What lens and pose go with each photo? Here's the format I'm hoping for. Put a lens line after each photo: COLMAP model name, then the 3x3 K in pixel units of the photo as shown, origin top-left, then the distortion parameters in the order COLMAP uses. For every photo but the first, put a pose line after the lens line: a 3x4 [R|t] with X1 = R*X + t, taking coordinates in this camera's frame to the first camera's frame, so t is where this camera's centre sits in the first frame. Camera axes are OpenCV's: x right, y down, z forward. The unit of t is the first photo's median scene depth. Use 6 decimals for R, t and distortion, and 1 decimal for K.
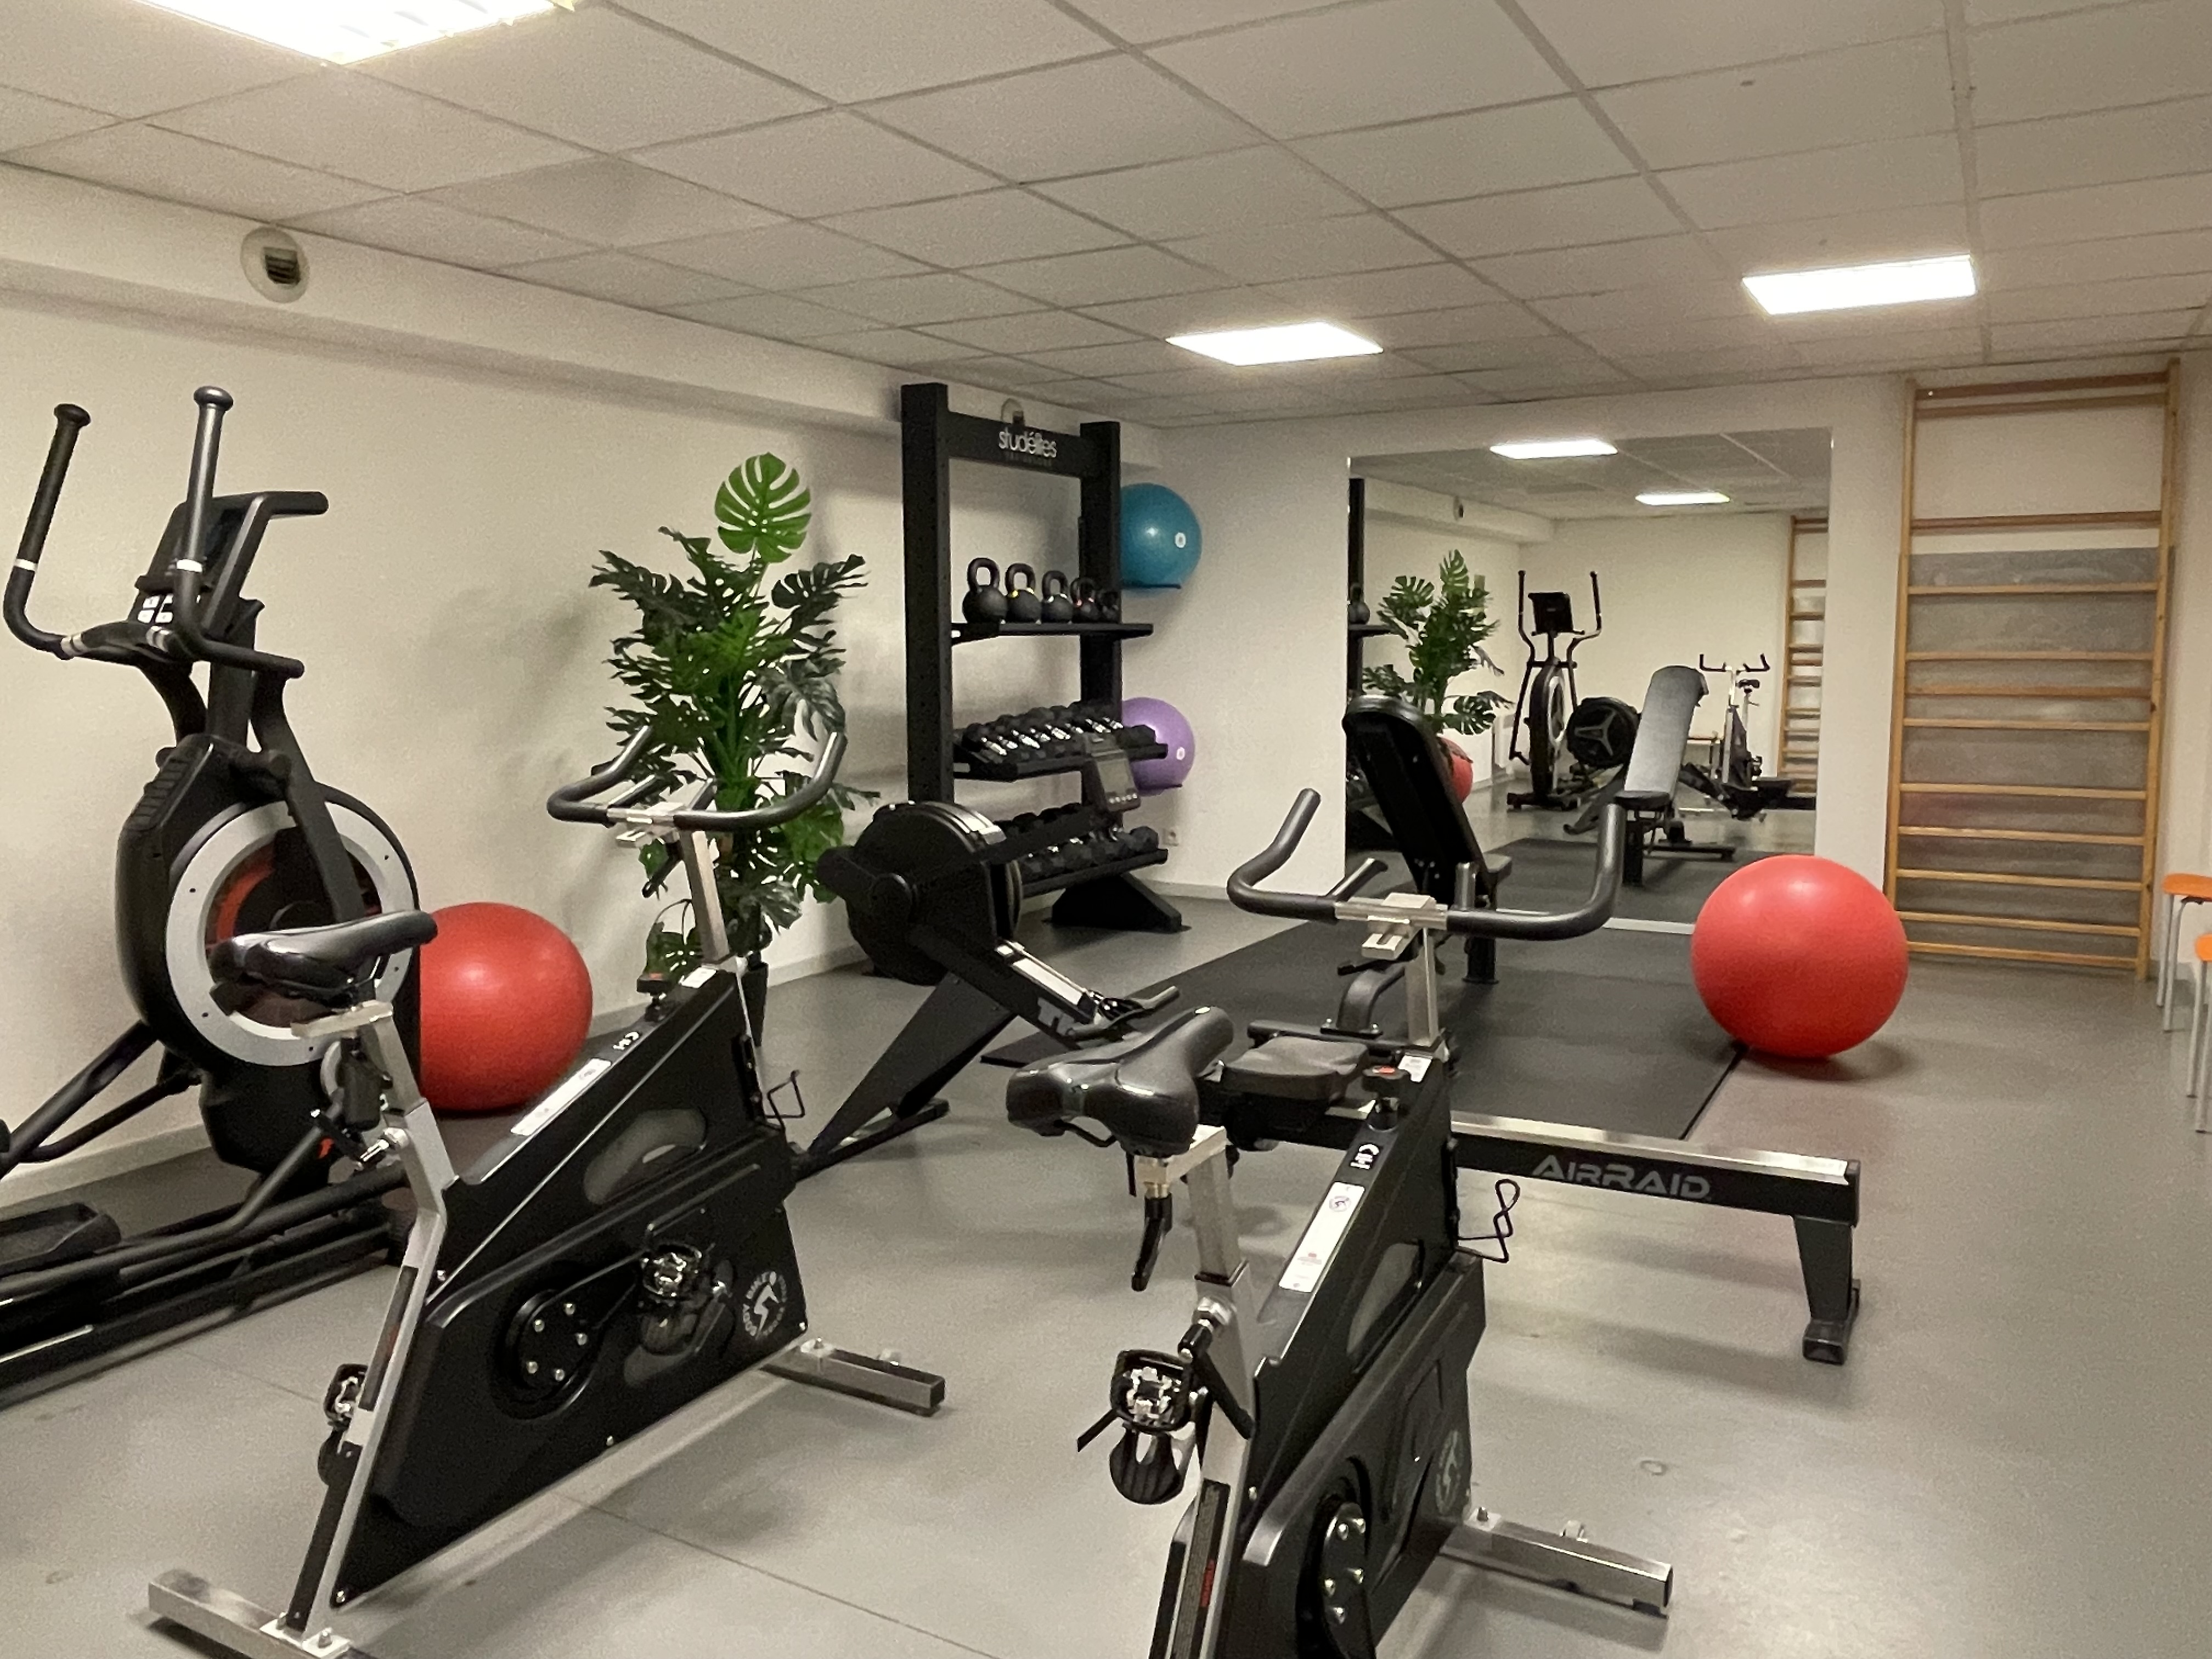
lens RADIAL K [[1623.0, 0, 1107.2], [0, 1623.0, 824.9], [0, 0, 1]] dist [0.006995, 0.000144]
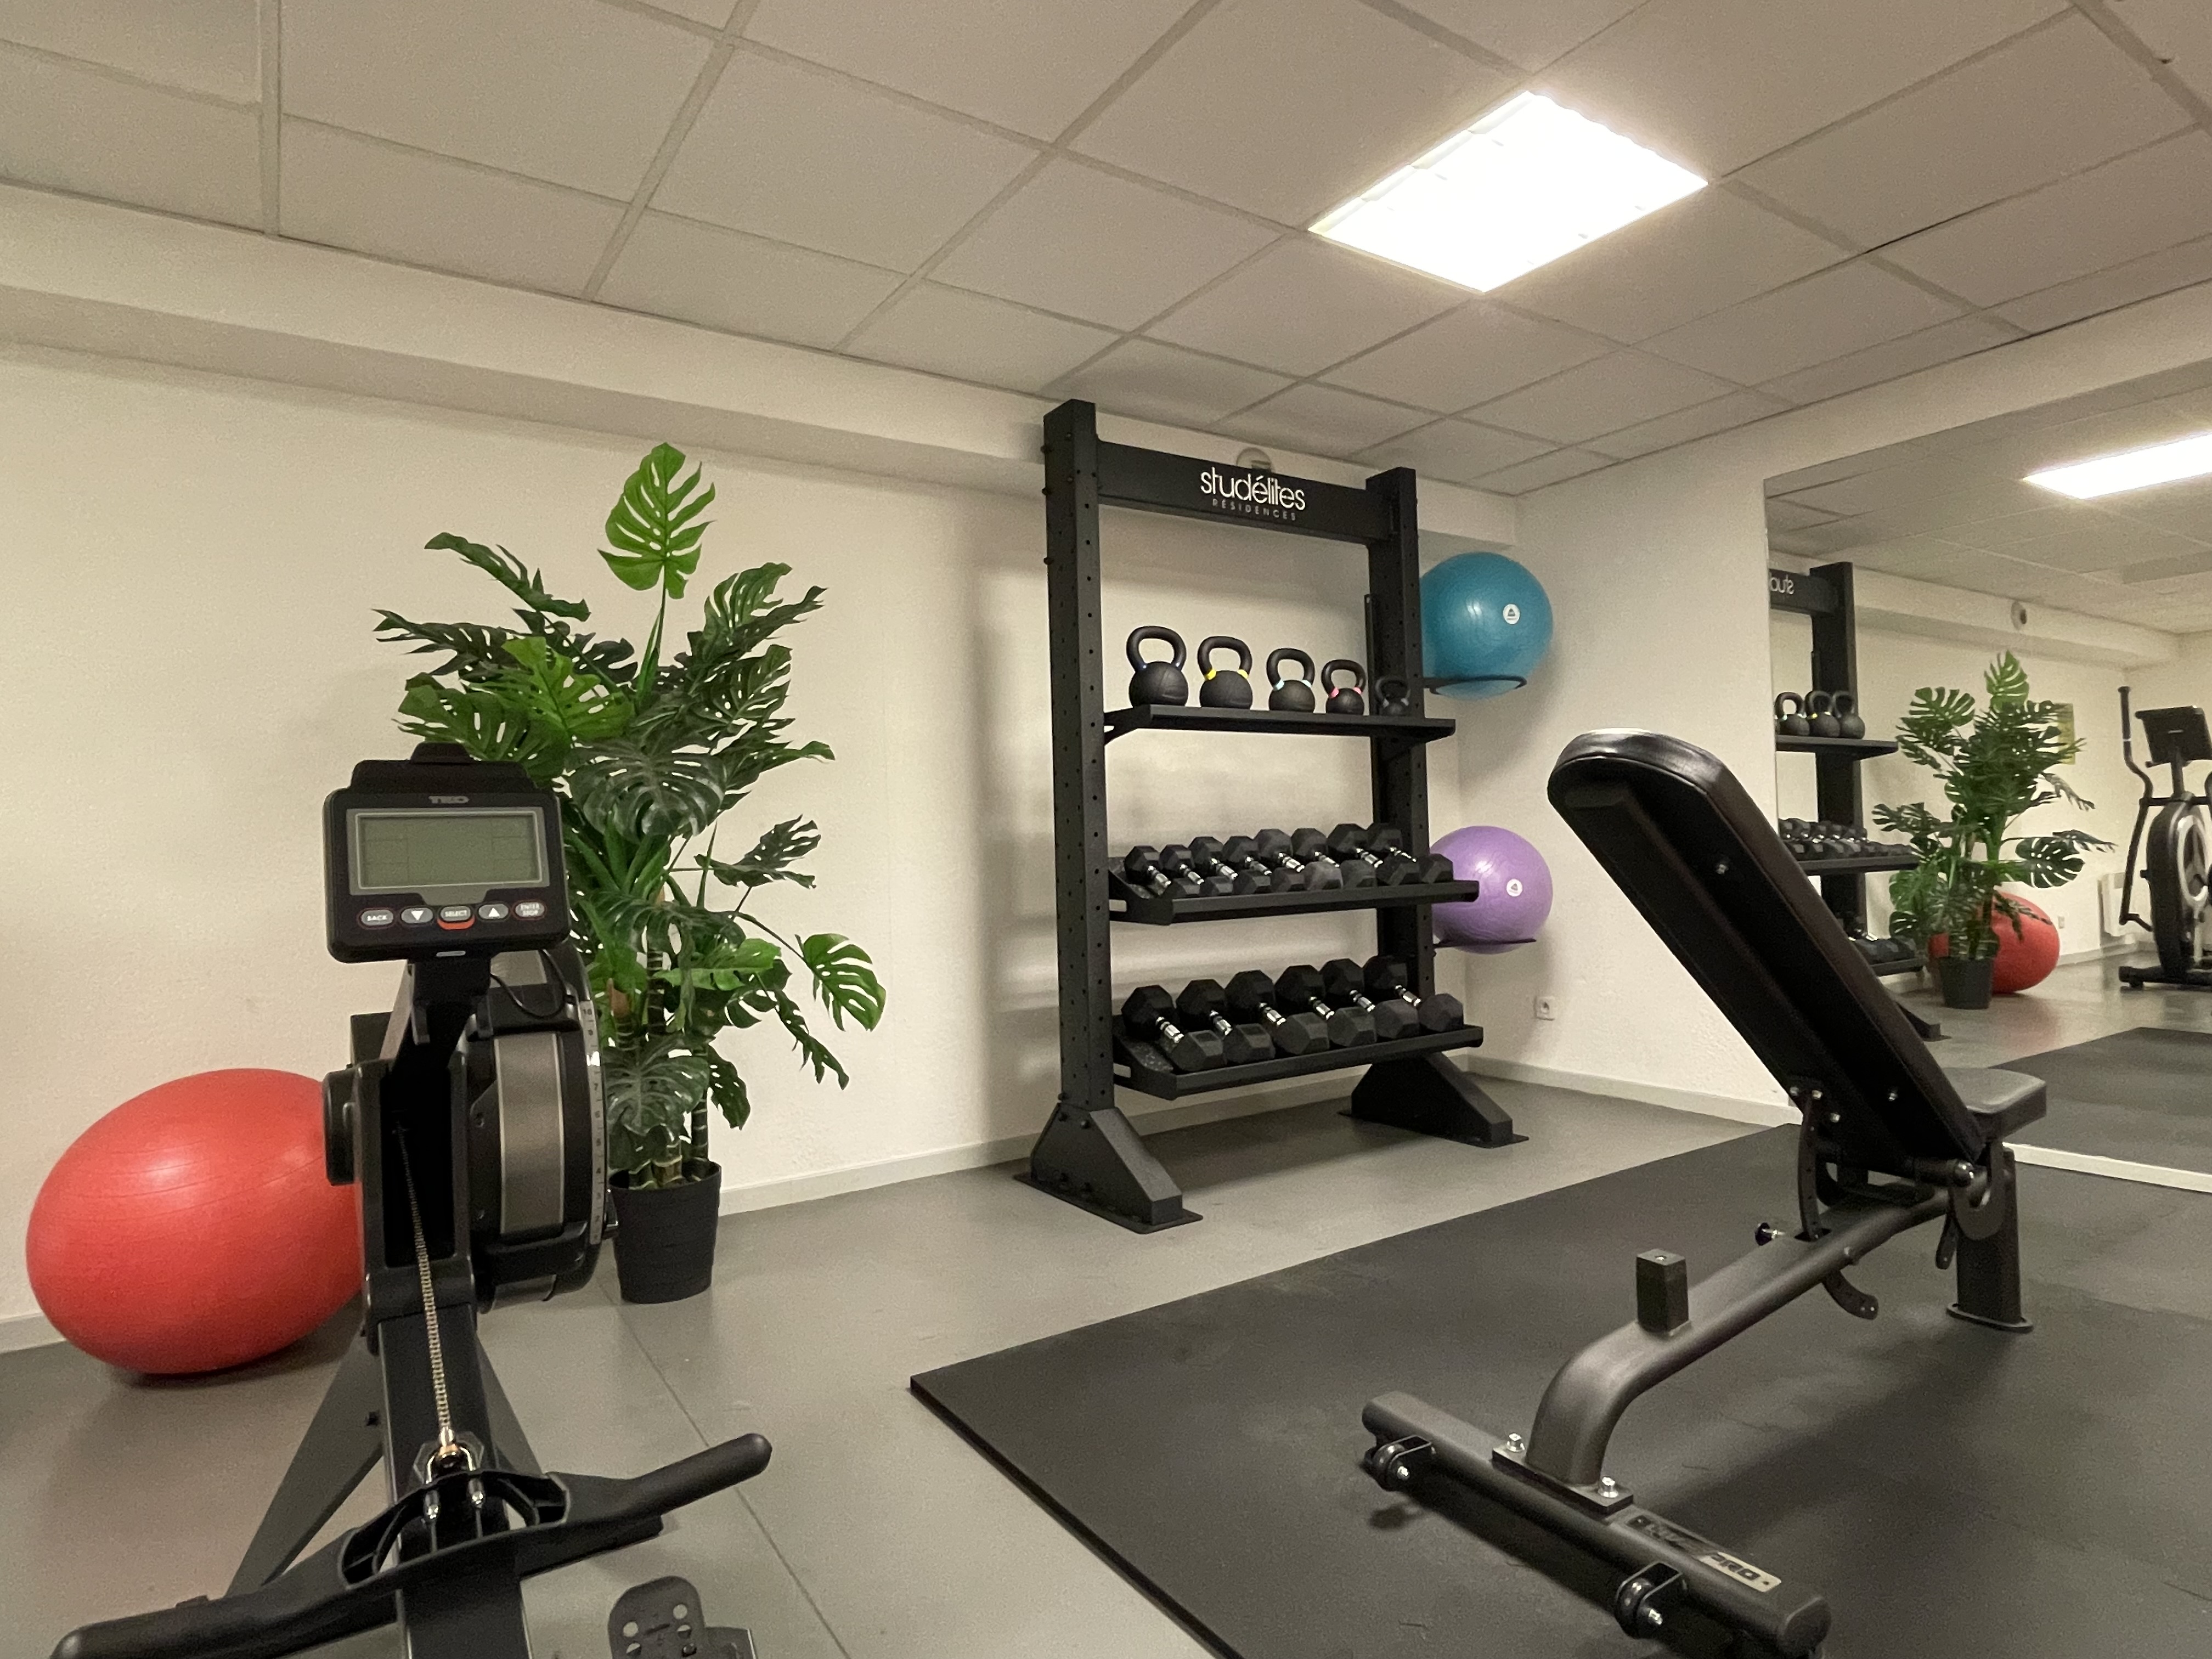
lens RADIAL K [[1218.2, 0, 1108.1], [0, 1218.2, 833.5], [0, 0, 1]] dist [0.000948, -0.001299]
pose [[0.891860, -0.026392, -0.451540, 0.092627], [-0.028716, 0.992978, -0.114757, -0.002601], [0.451398, 0.115314, 0.884840, 0.299158]]
